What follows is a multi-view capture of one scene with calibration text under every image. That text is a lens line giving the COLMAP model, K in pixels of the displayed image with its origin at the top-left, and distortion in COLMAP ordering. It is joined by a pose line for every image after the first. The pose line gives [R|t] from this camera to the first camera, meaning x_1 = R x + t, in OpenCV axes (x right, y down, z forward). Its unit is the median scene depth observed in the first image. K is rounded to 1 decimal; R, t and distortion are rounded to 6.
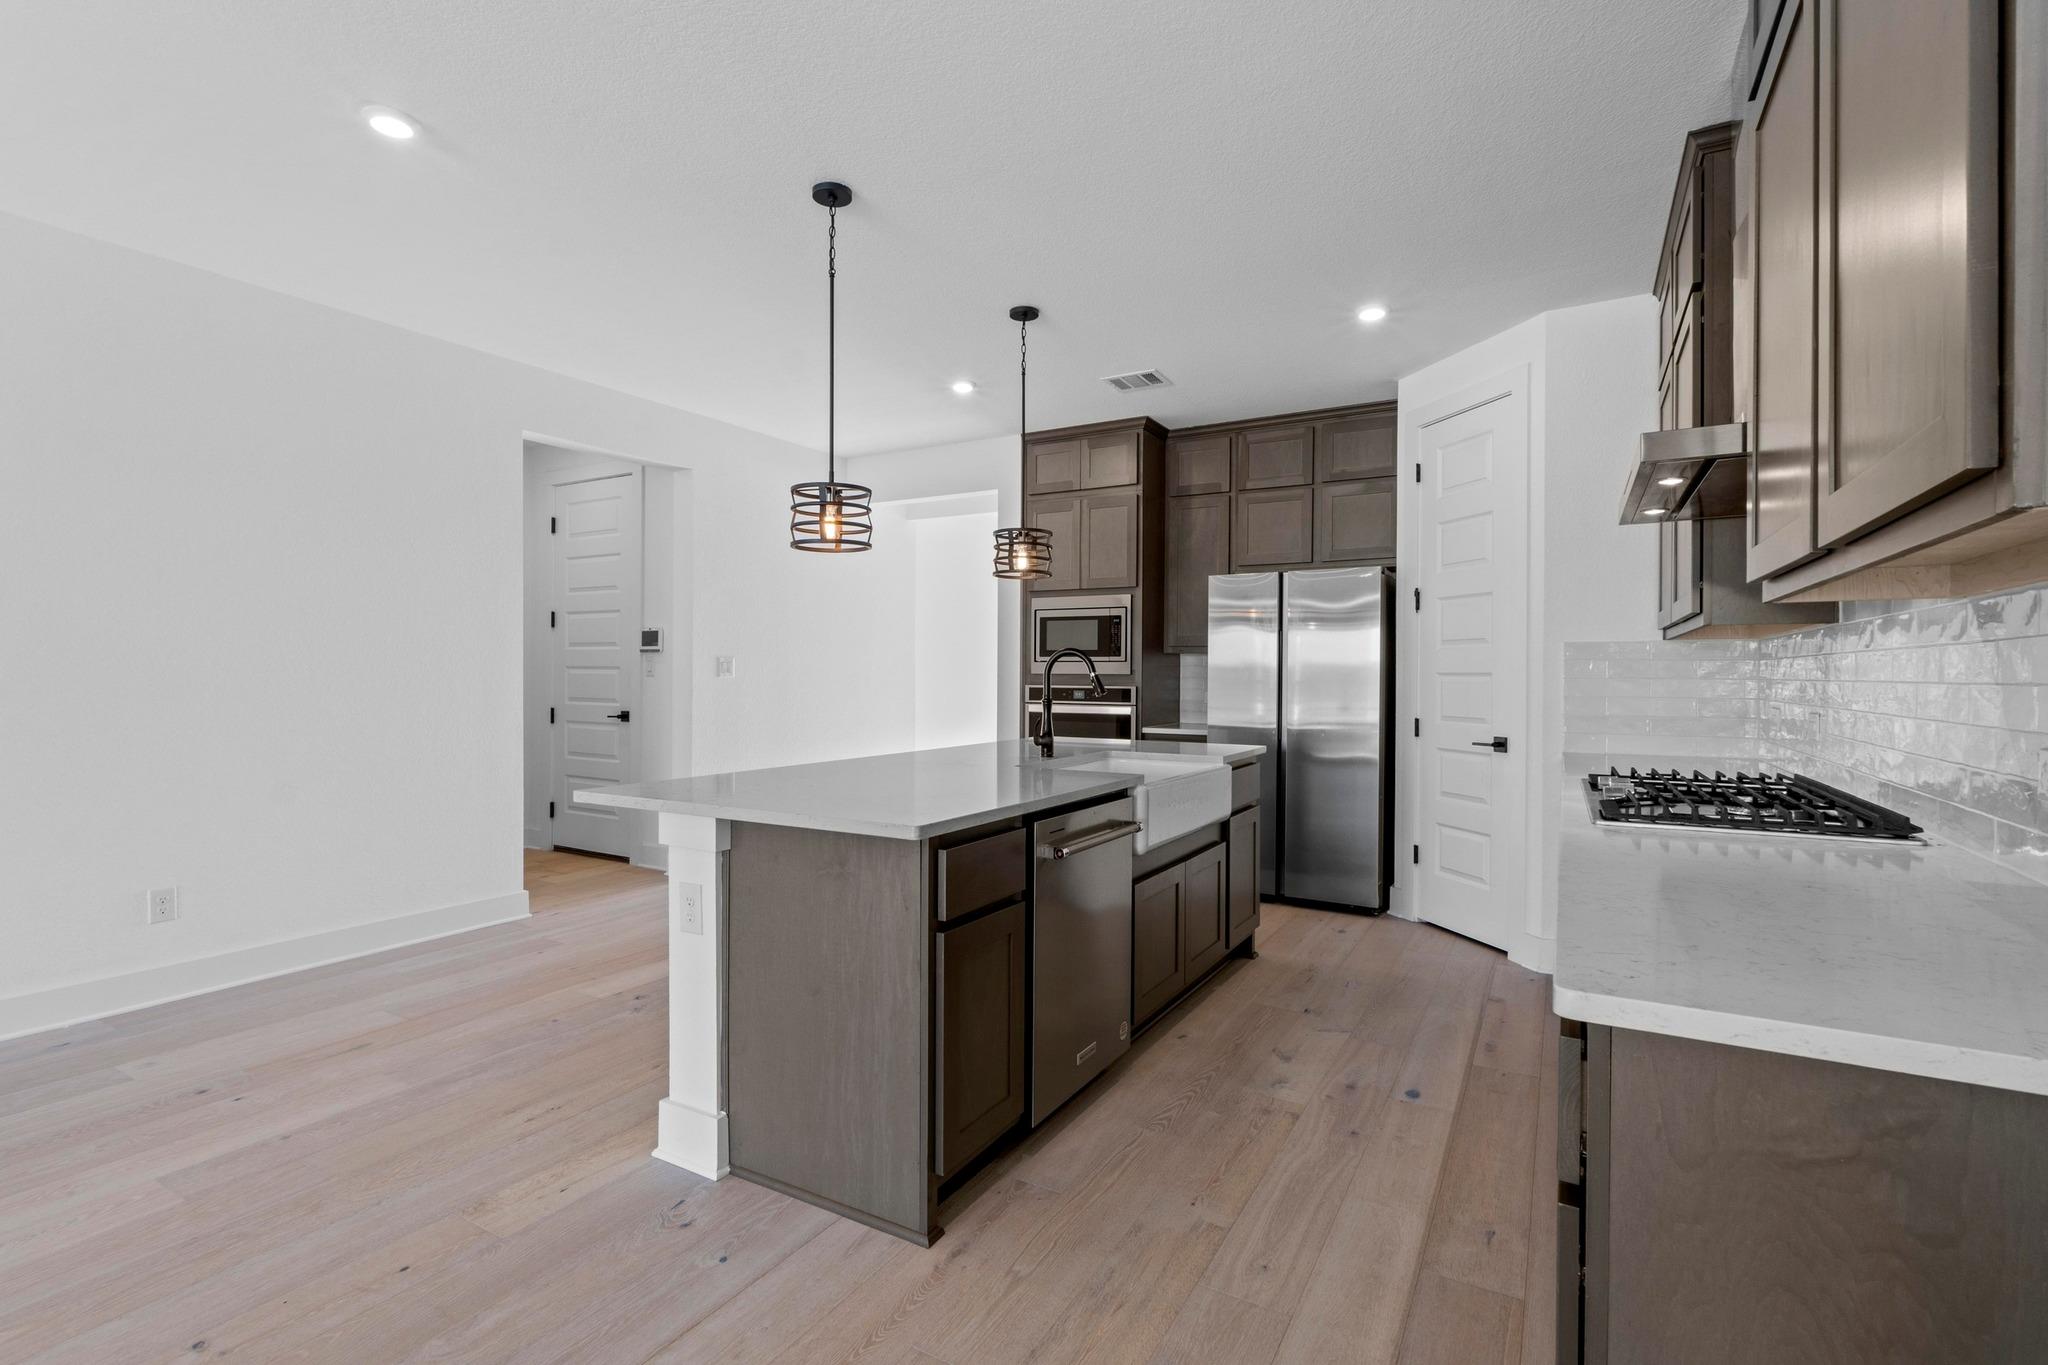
lens RADIAL K [[943.9, 0, 1016.4], [0, 943.9, 685.3], [0, 0, 1]] dist [-0.004772, -0.000150]
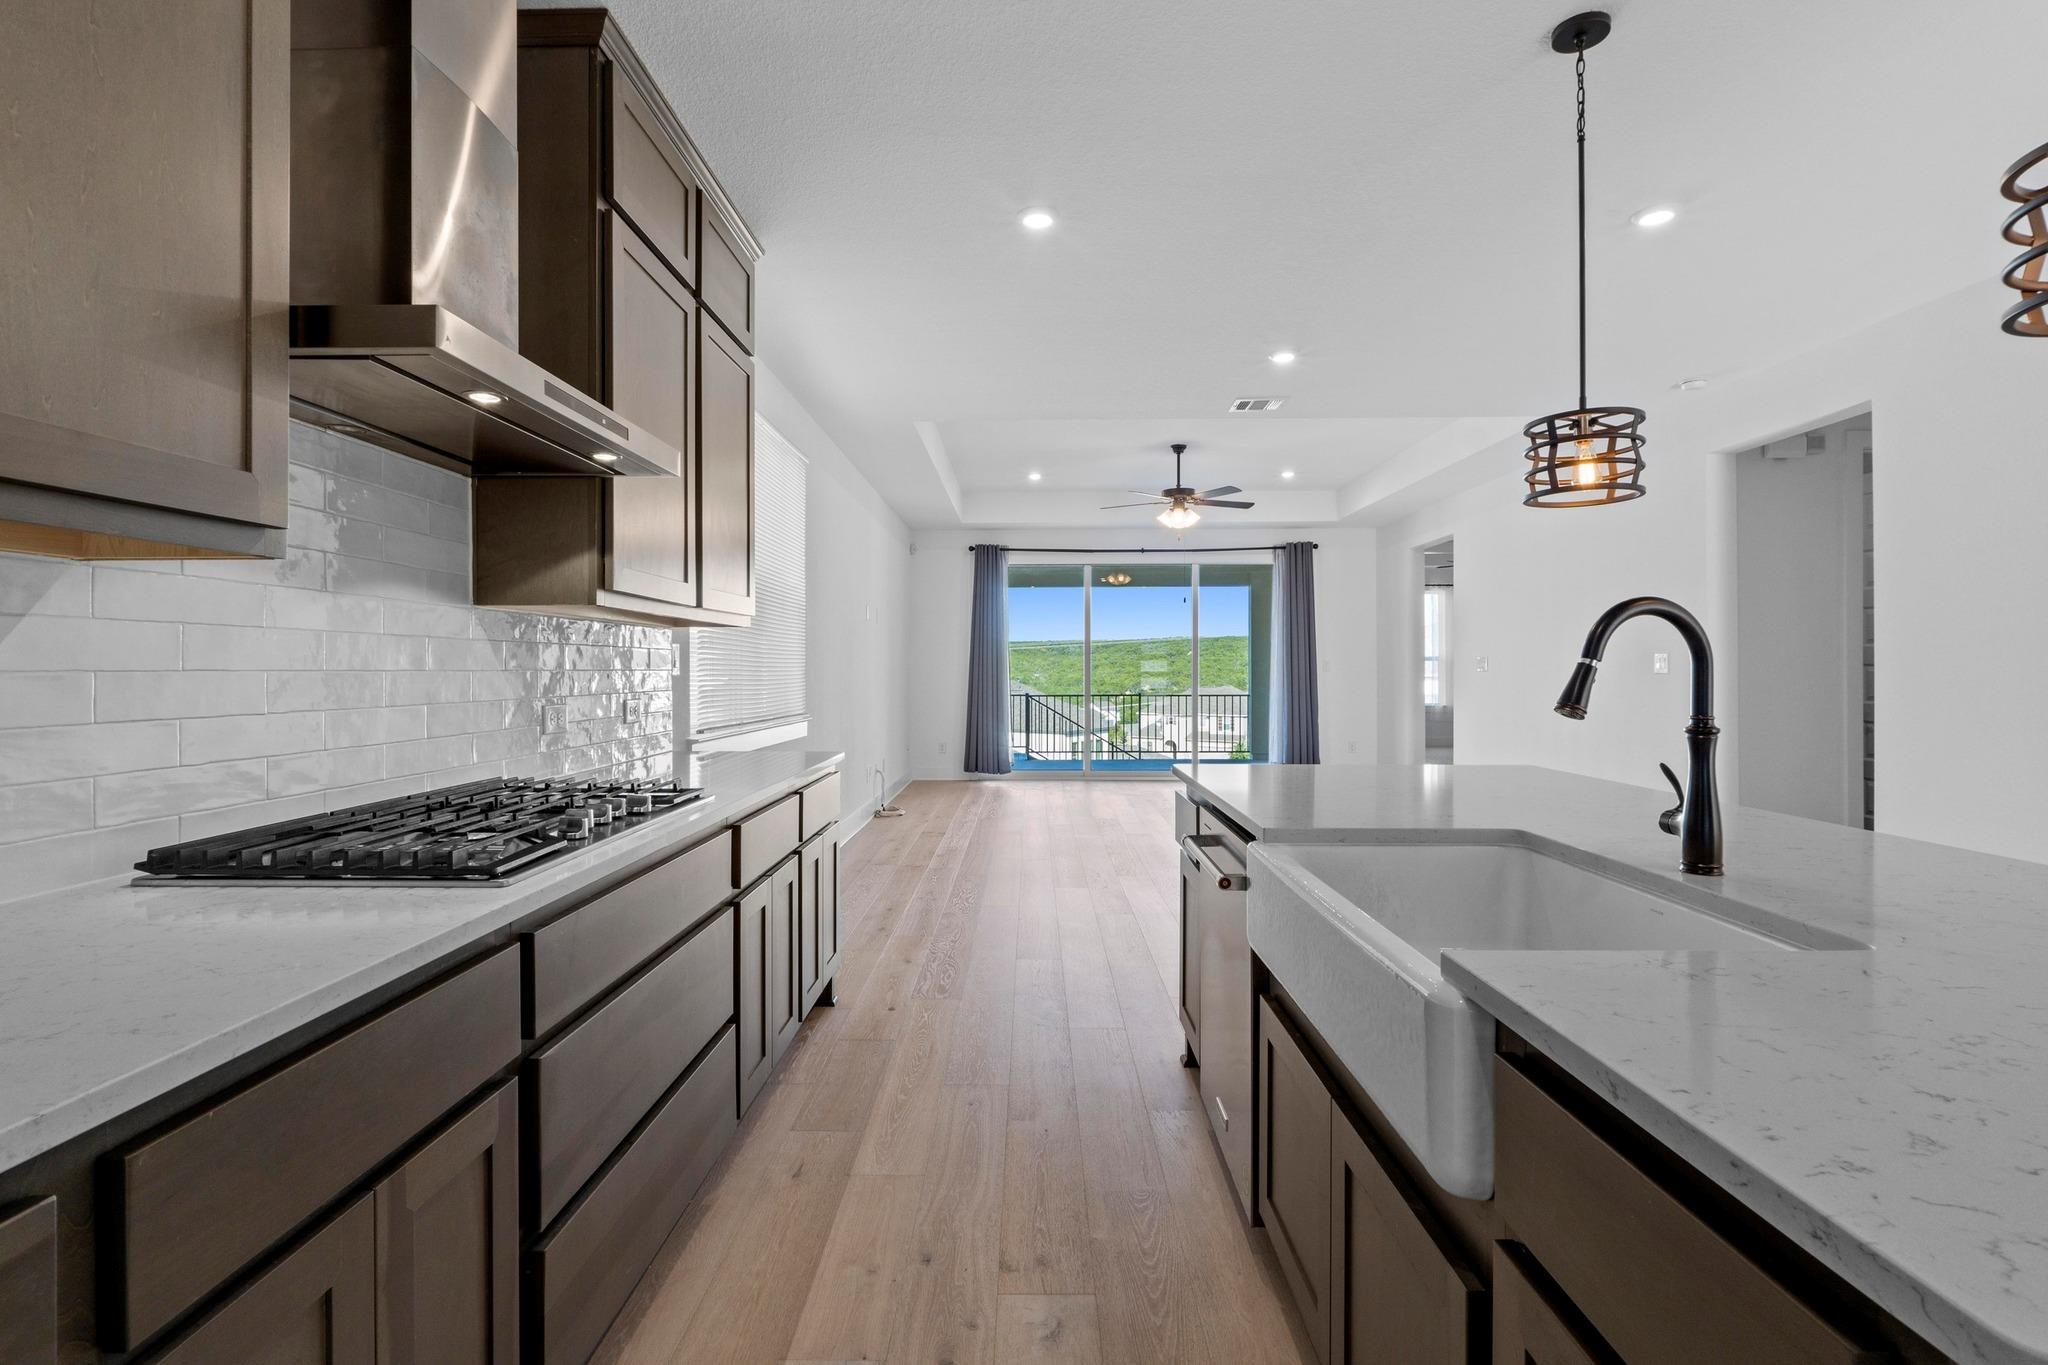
lens RADIAL K [[943.9, 0, 1010.9], [0, 943.9, 670.4], [0, 0, 1]] dist [-0.004772, -0.000150]
pose [[-0.873381, -0.001731, -0.487034, 0.423395], [-0.007621, 0.999920, 0.010112, -0.008817], [0.486977, 0.012543, -0.873325, 1.067678]]
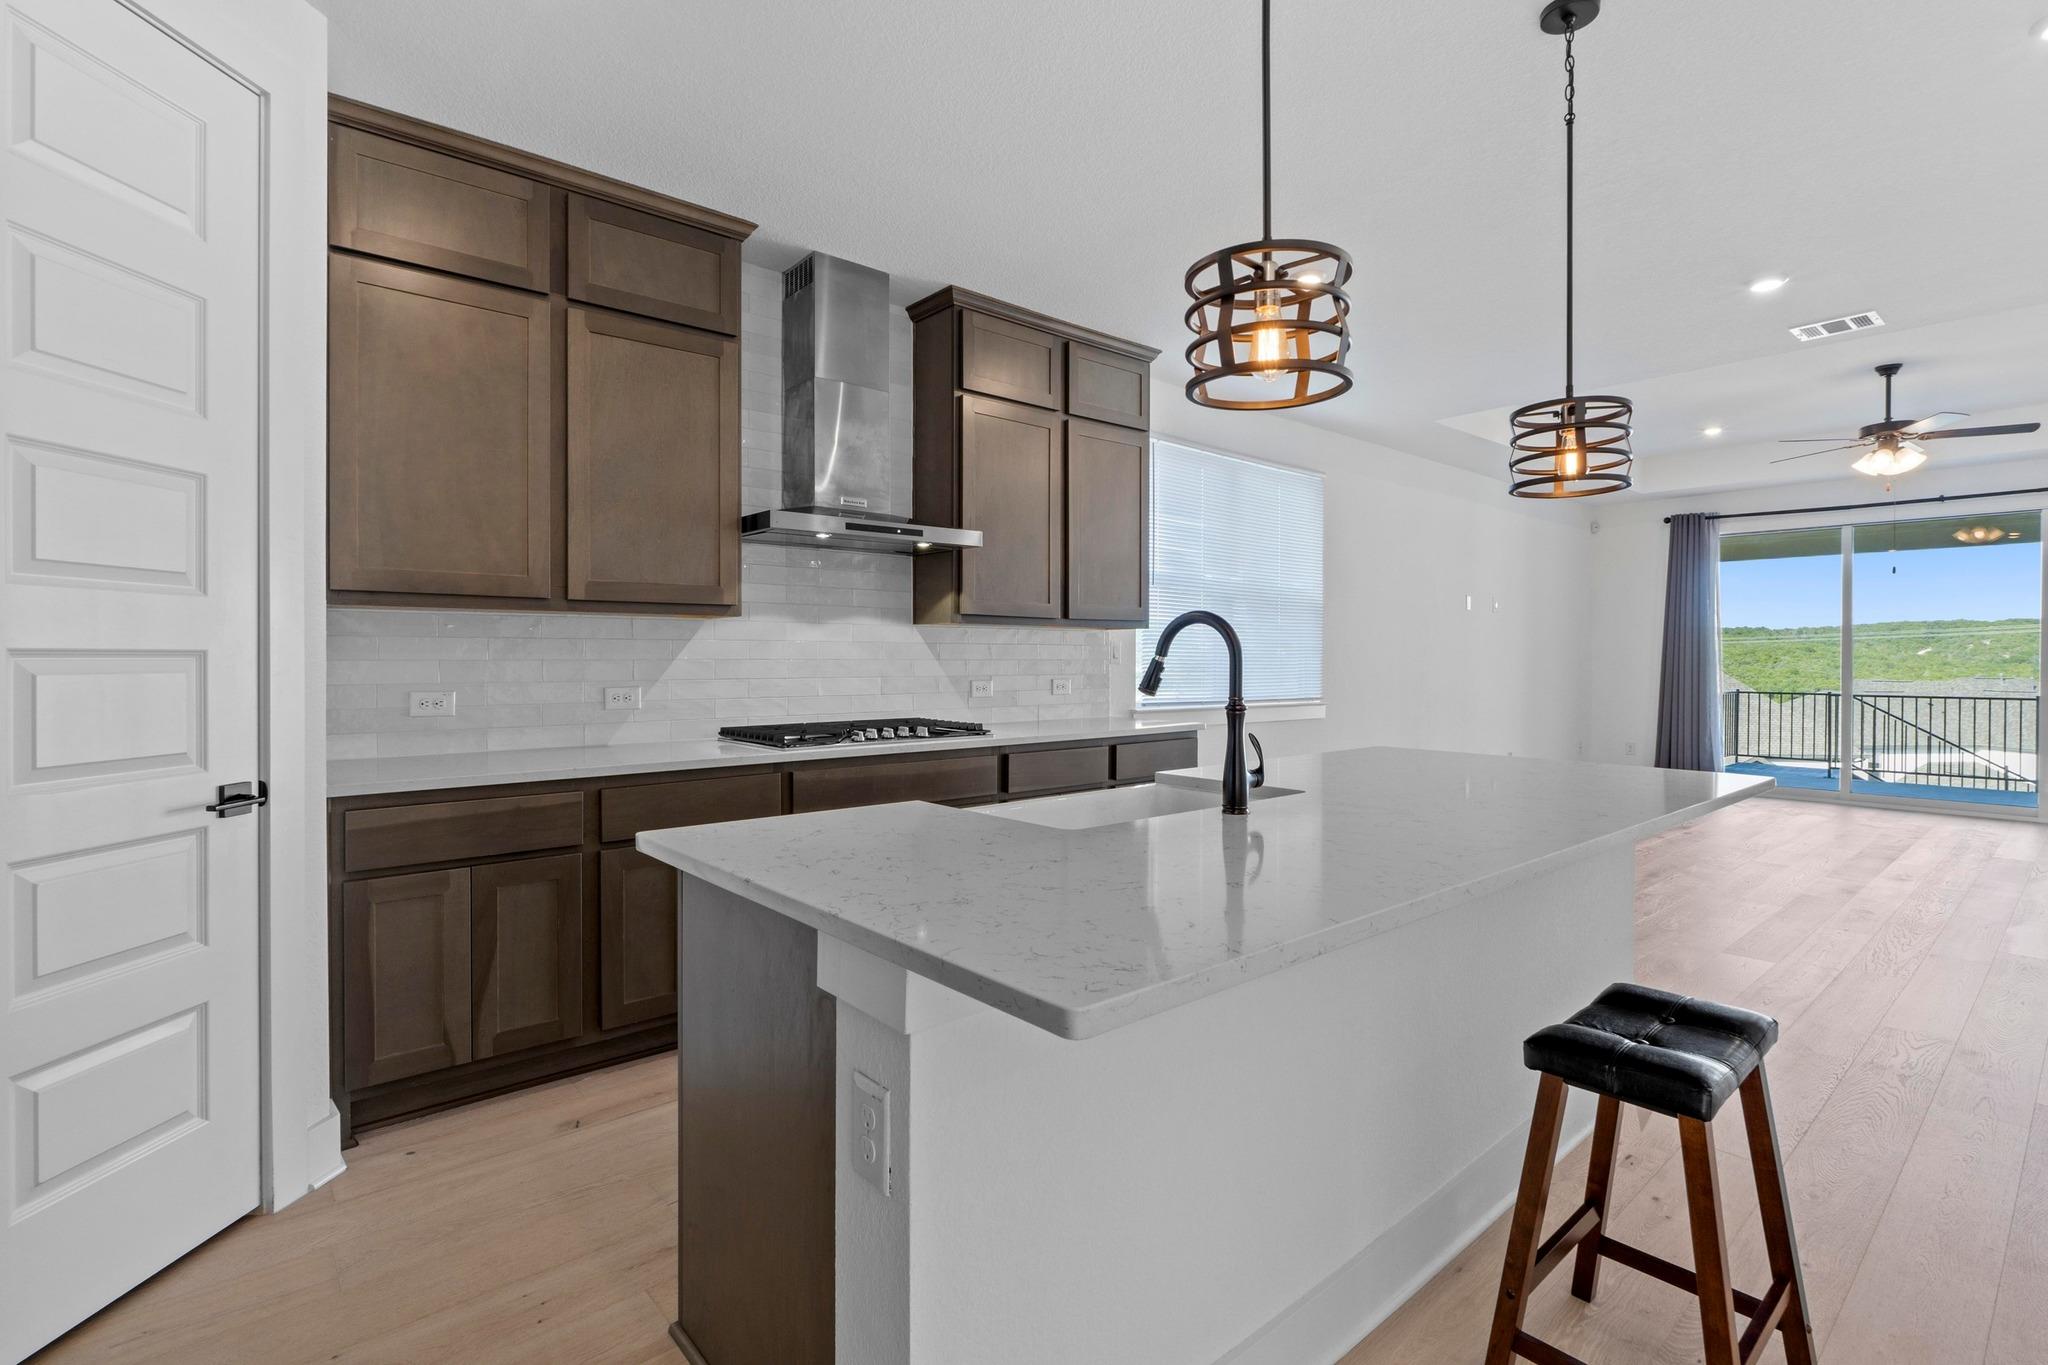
lens RADIAL K [[943.9, 0, 1020.8], [0, 943.9, 672.8], [0, 0, 1]] dist [-0.004772, -0.000150]
pose [[-0.944770, -0.010059, 0.327579, -0.024729], [-0.000960, 0.999610, 0.027926, -0.015711], [-0.327732, 0.026069, -0.944411, 1.369882]]
